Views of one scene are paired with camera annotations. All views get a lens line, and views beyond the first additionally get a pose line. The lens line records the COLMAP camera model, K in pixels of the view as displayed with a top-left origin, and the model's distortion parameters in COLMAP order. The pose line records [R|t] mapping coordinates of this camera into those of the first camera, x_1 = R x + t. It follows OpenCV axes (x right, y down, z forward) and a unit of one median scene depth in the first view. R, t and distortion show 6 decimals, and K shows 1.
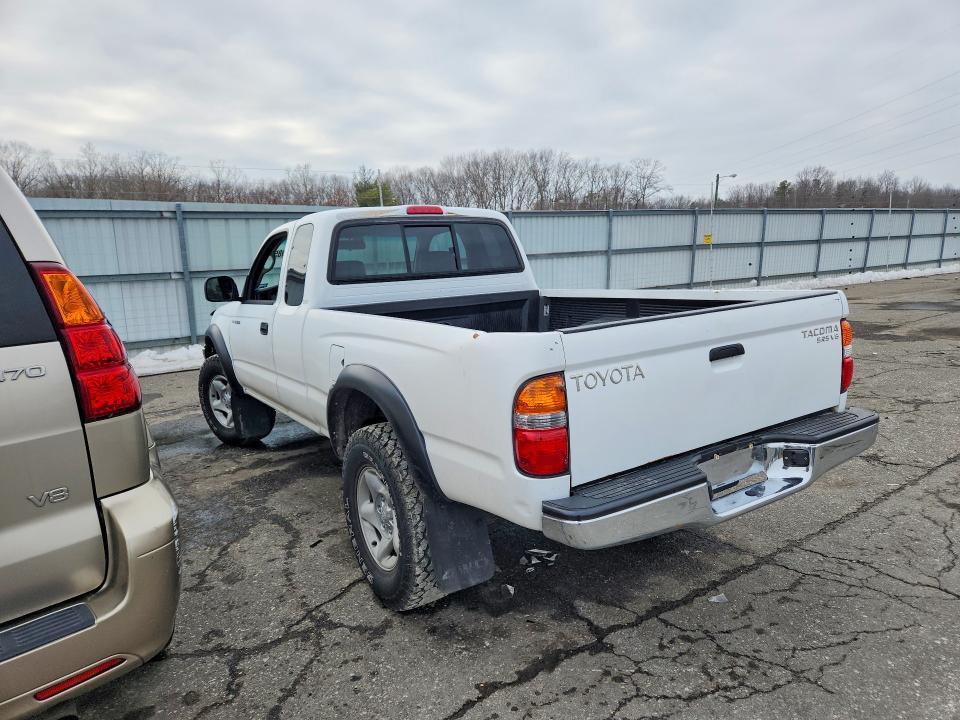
lens RADIAL K [[648.4, 0, 497.6], [0, 648.4, 361.7], [0, 0, 1]] dist [0.076899, -0.060472]
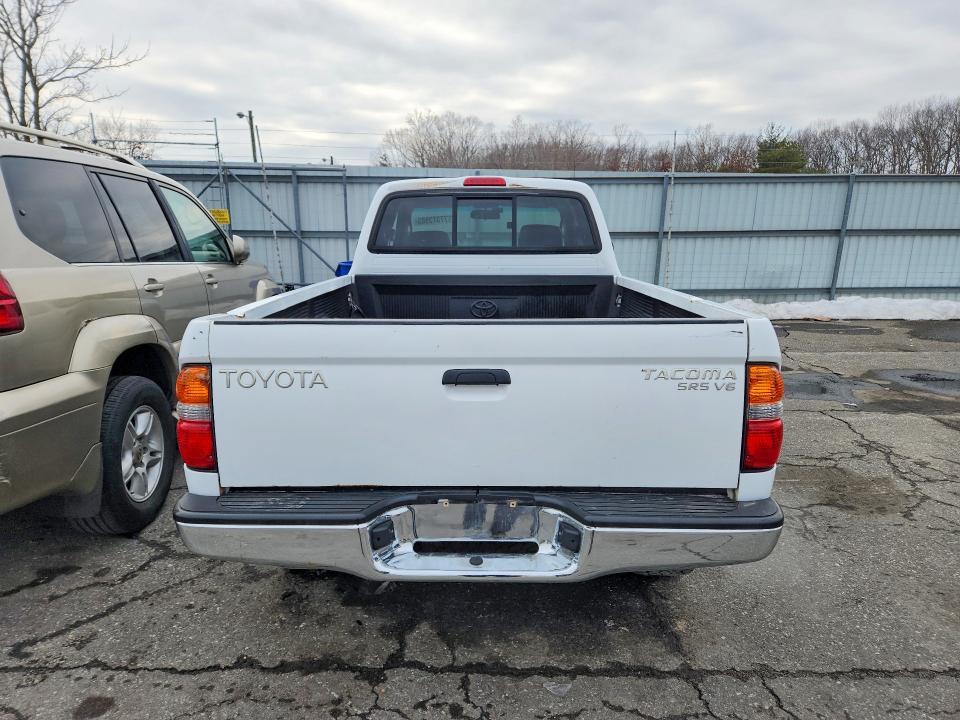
lens RADIAL K [[653.9, 0, 480.9], [0, 653.9, 347.3], [0, 0, 1]] dist [0.060634, -0.042011]
pose [[0.818224, 0.151755, -0.554509, 0.539637], [-0.133676, 0.988316, 0.073227, -0.074644], [0.559142, 0.014209, 0.828950, 0.242330]]
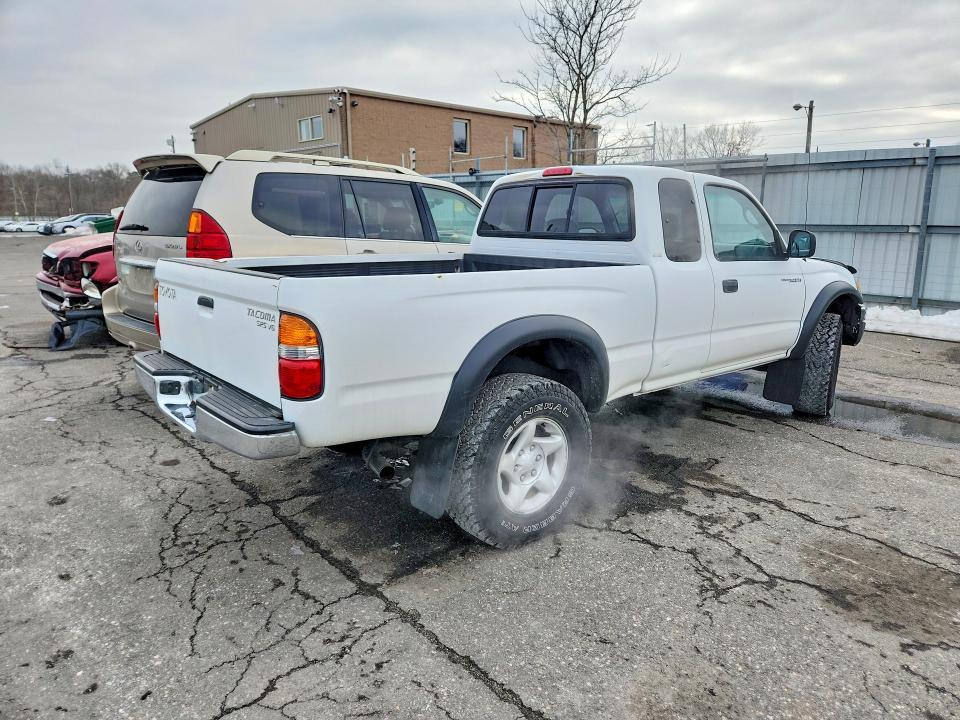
lens RADIAL K [[653.9, 0, 480.9], [0, 653.9, 347.3], [0, 0, 1]] dist [0.060634, -0.042011]
pose [[0.107261, 0.235645, -0.965902, 1.114777], [-0.176049, 0.960657, 0.214816, -0.199753], [0.978520, 0.147005, 0.144526, 0.921452]]
